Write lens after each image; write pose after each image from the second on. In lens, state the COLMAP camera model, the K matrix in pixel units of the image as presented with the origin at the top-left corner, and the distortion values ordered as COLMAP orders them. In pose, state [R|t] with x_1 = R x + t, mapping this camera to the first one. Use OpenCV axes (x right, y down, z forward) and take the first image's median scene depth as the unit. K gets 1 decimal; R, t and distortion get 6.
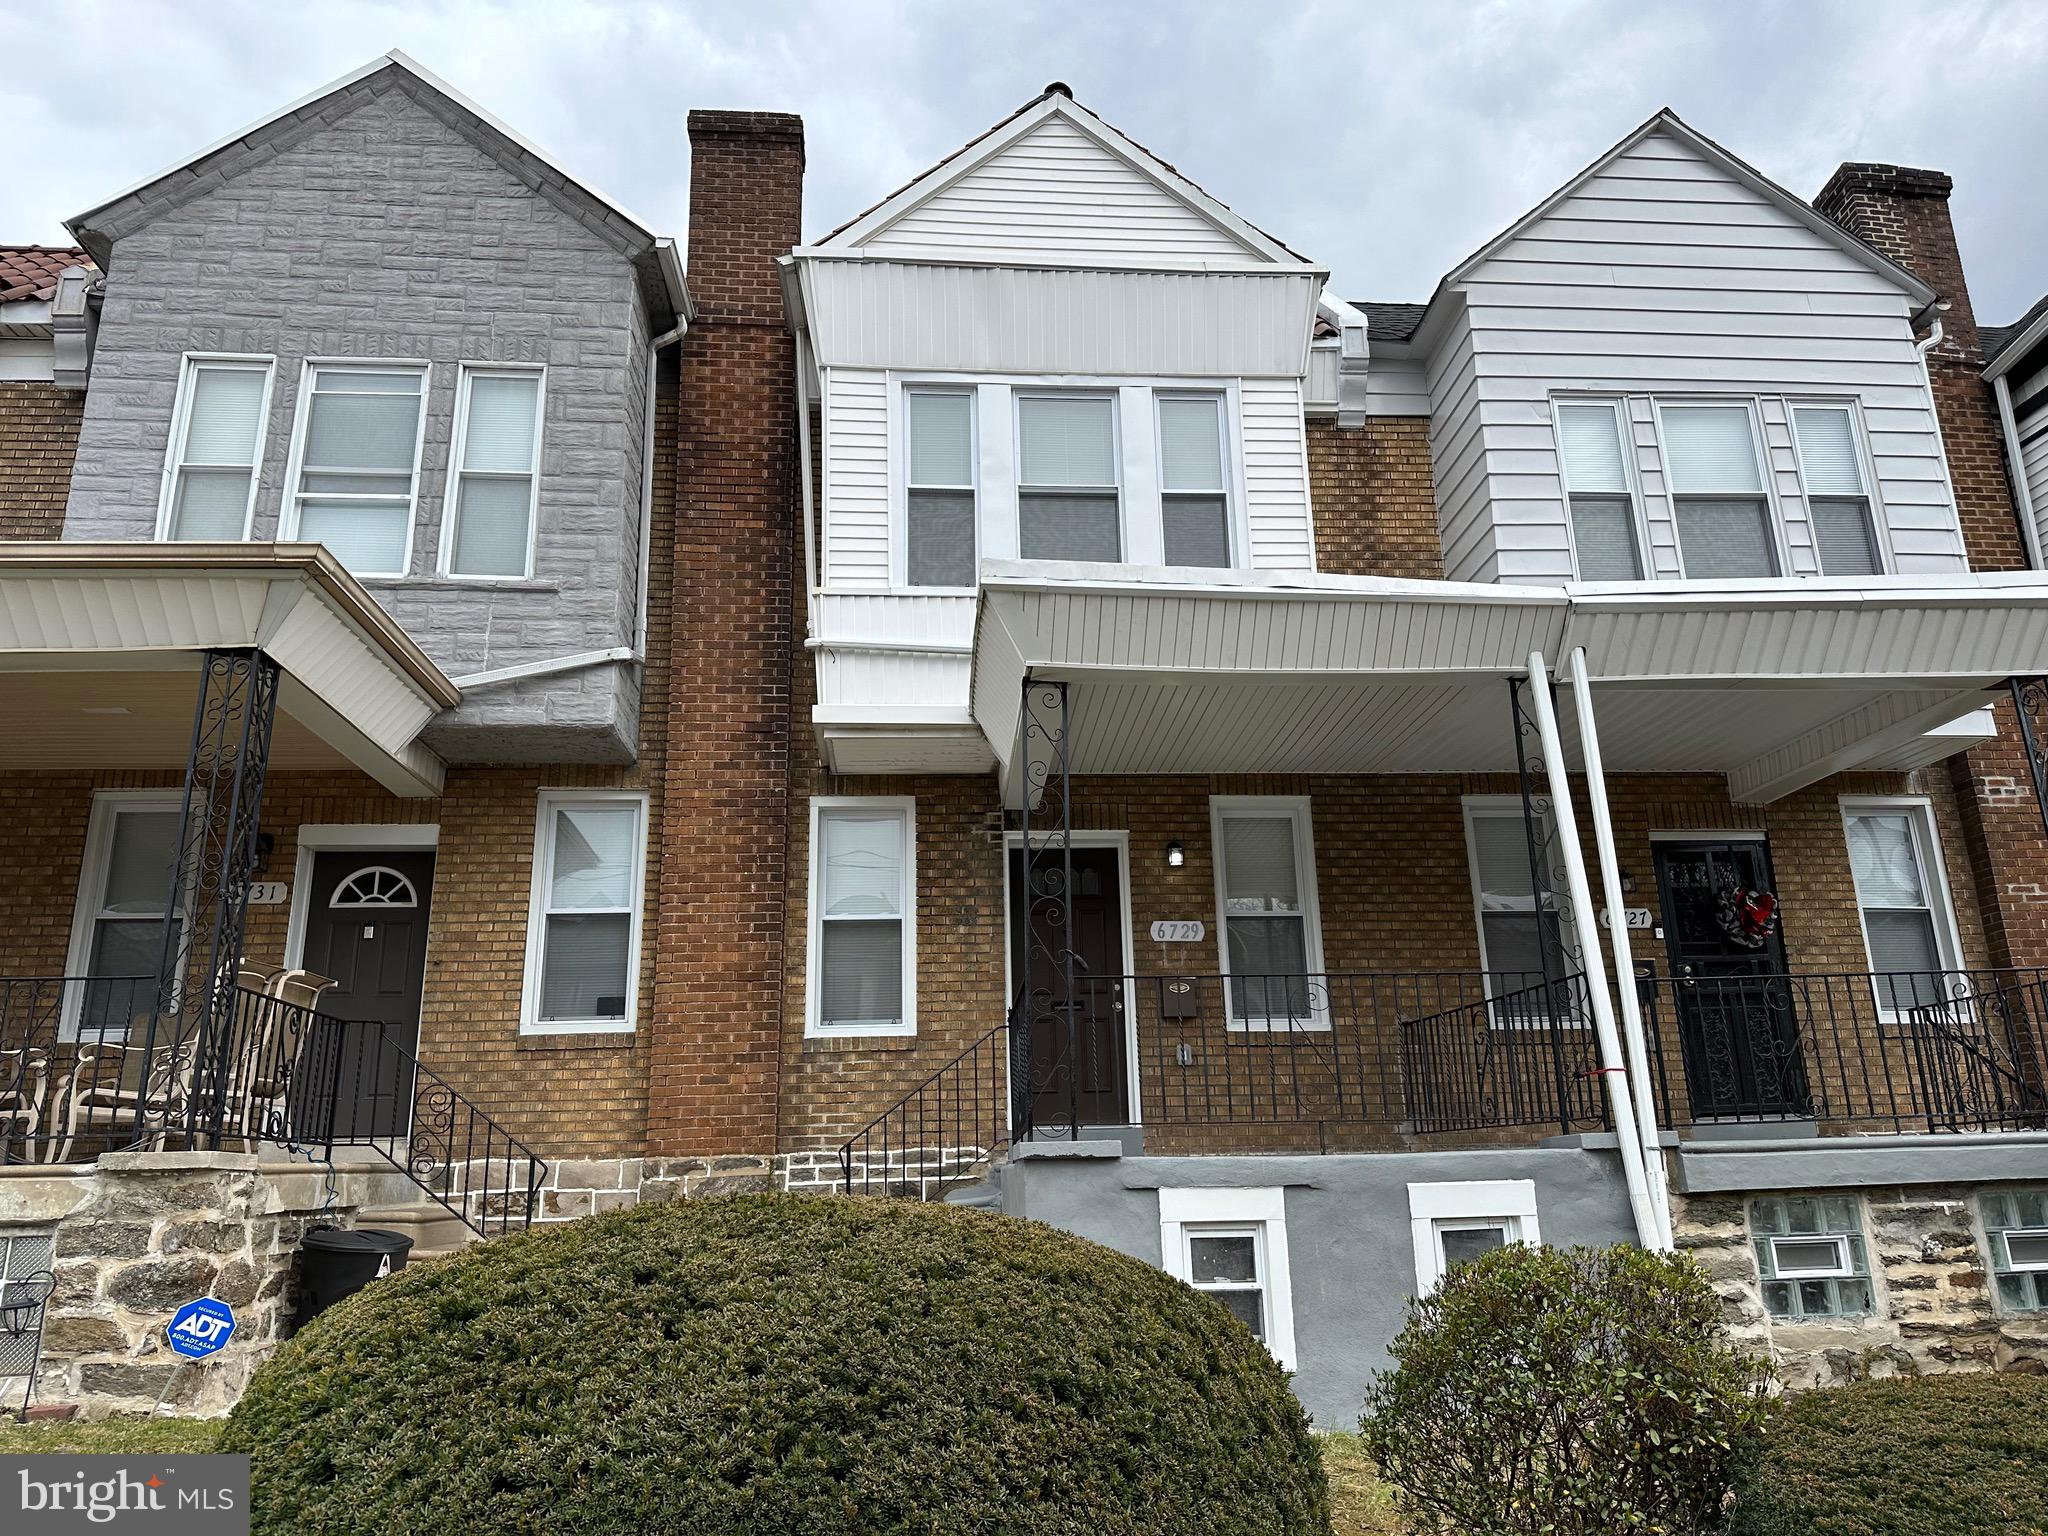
lens RADIAL K [[1423.9, 0, 1061.7], [0, 1423.9, 769.8], [0, 0, 1]] dist [0.076780, -0.091323]
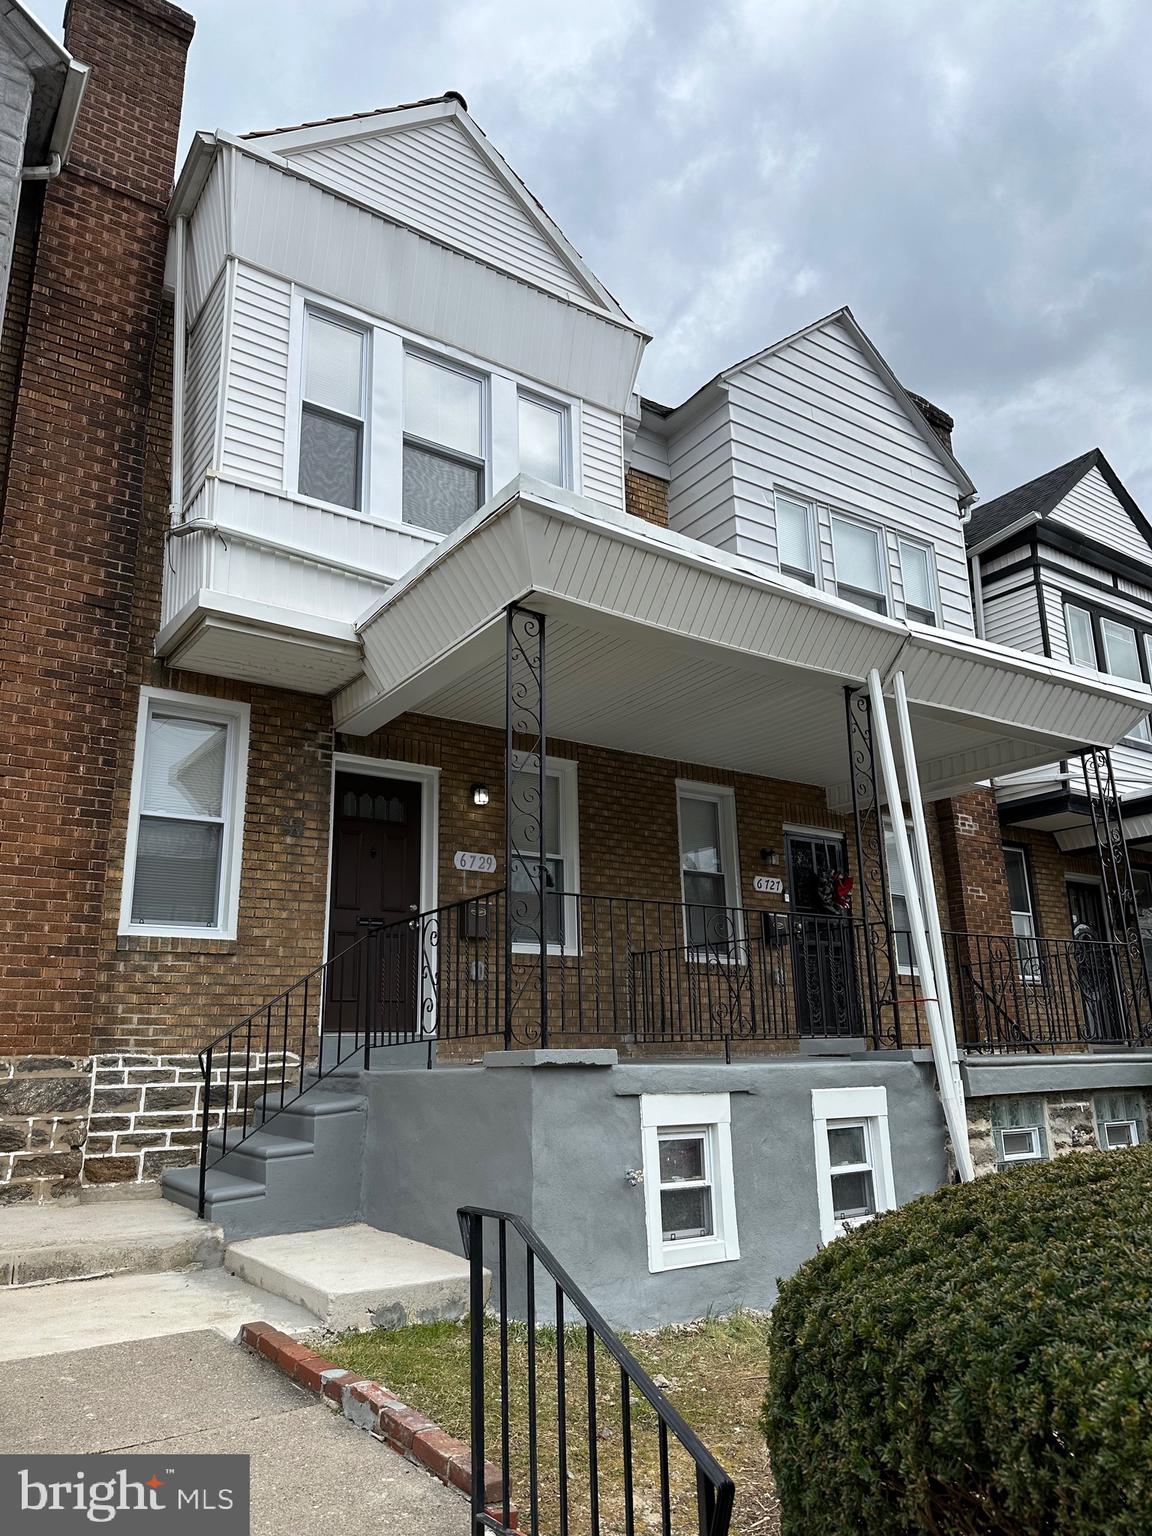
lens RADIAL K [[1067.9, 0, 578.0], [0, 1067.9, 761.8], [0, 0, 1]] dist [0.076780, -0.091323]
pose [[0.870142, 0.144554, 0.471122, -0.257766], [-0.141146, 0.989064, -0.042783, 0.059633], [-0.472155, -0.029270, 0.881030, 0.219738]]
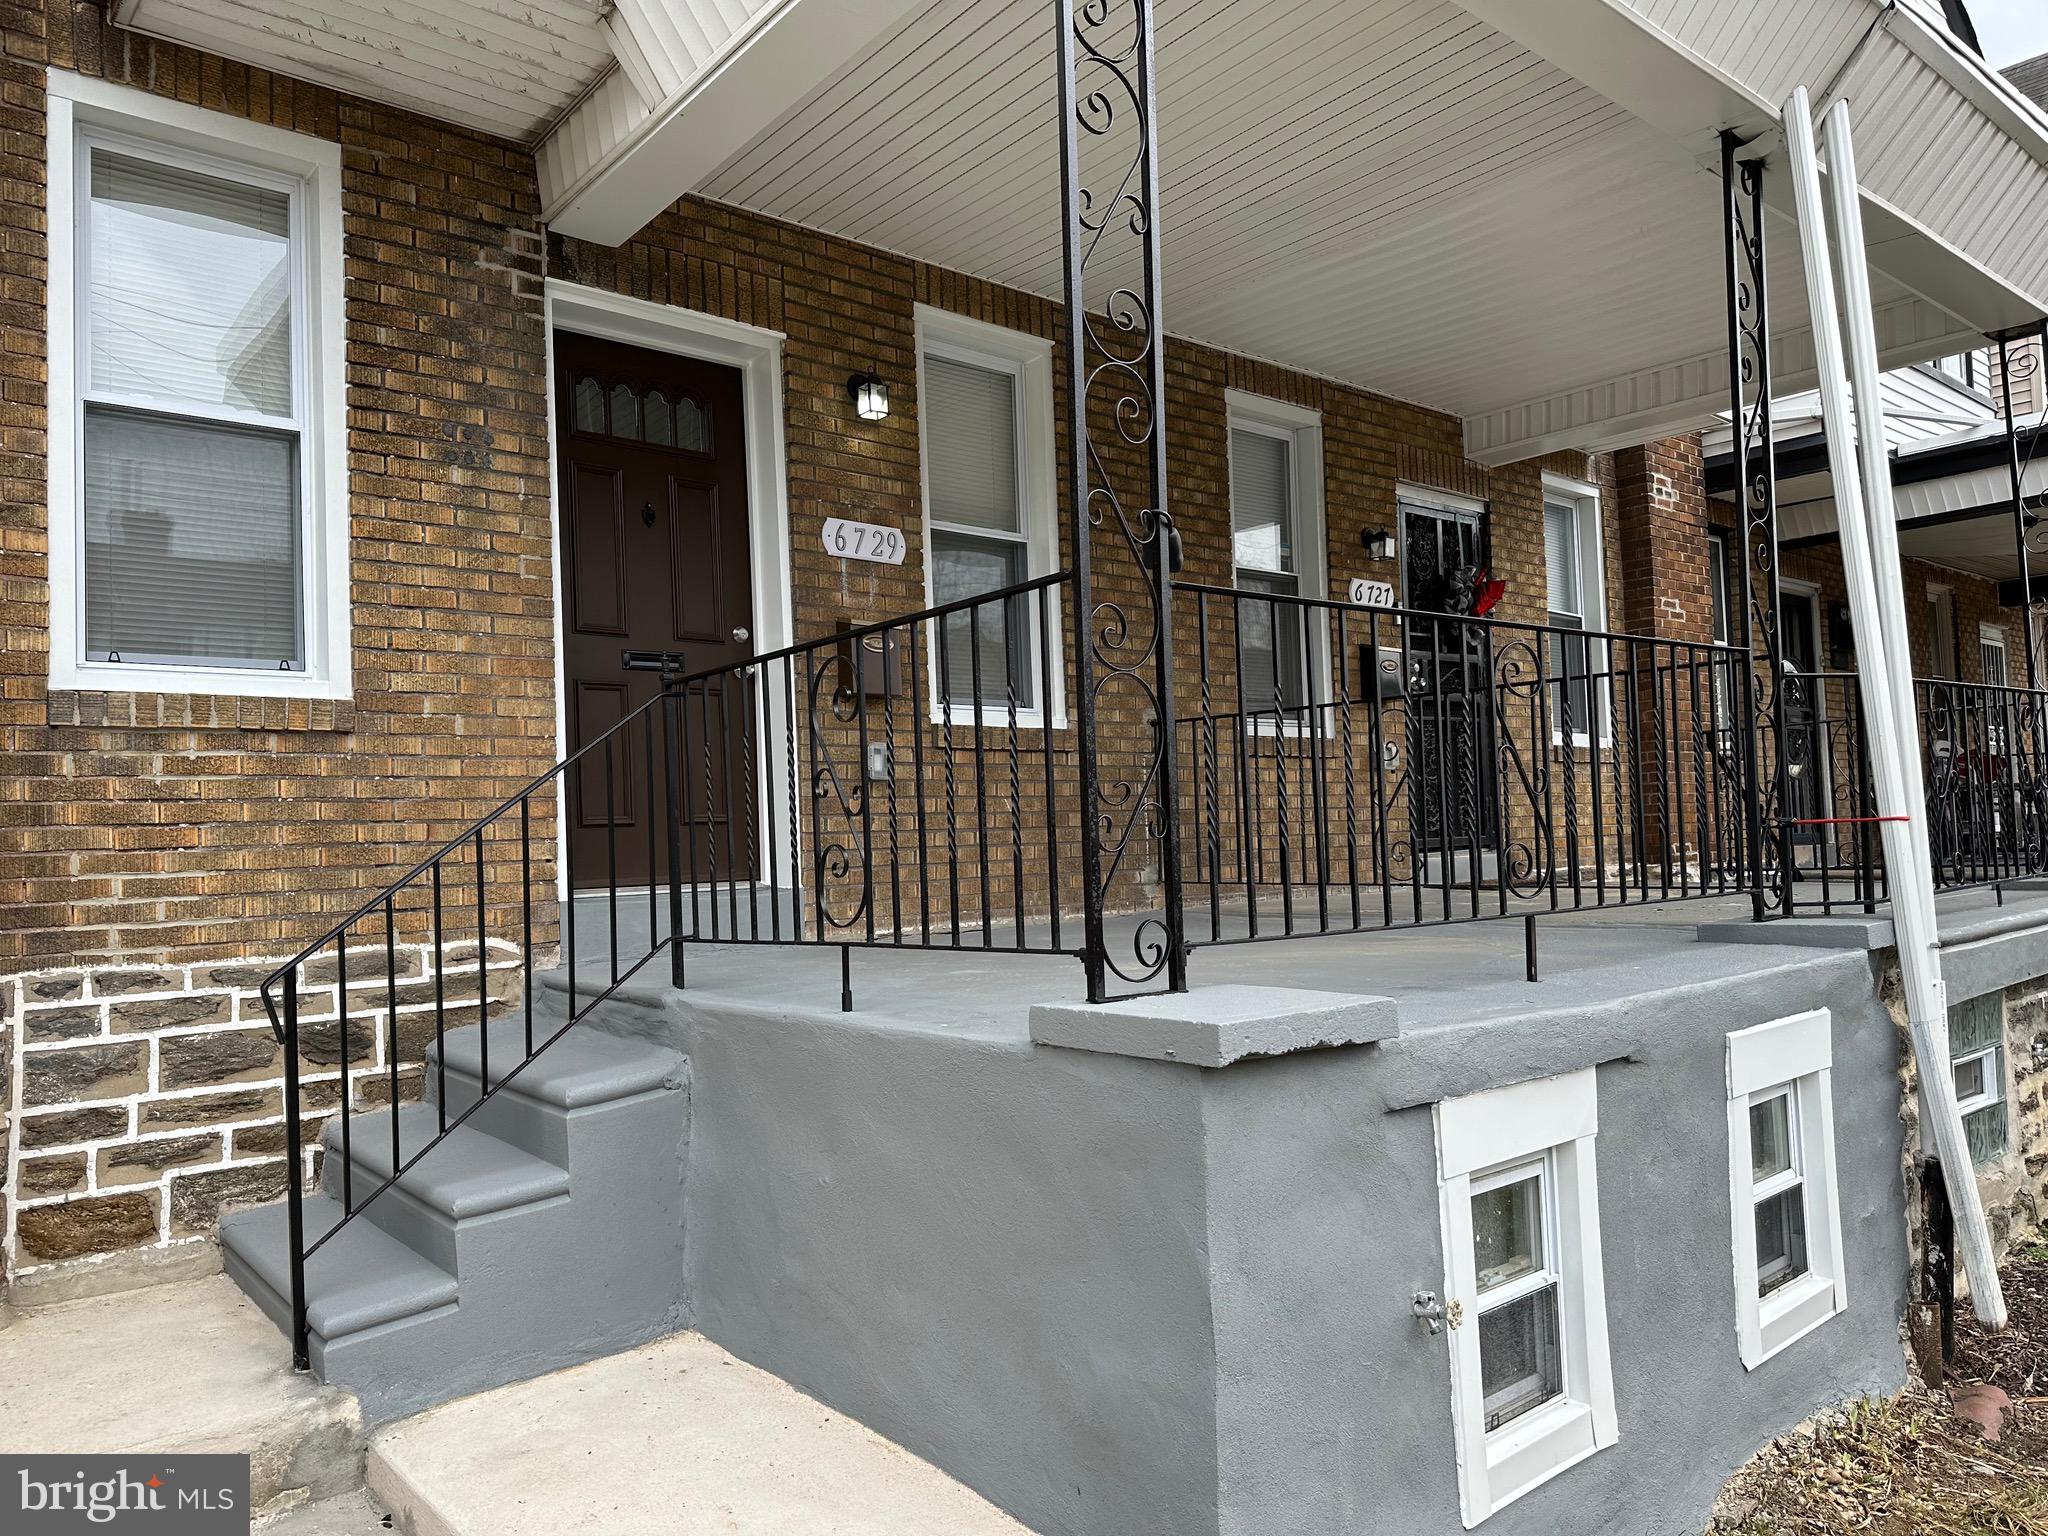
lens RADIAL K [[1423.9, 0, 1017.1], [0, 1423.9, 774.5], [0, 0, 1]] dist [0.076780, -0.091323]
pose [[0.822283, 0.027021, 0.568438, -0.179066], [-0.146918, 0.975090, 0.166175, 0.101373], [-0.549788, -0.220156, 0.805770, 0.507222]]
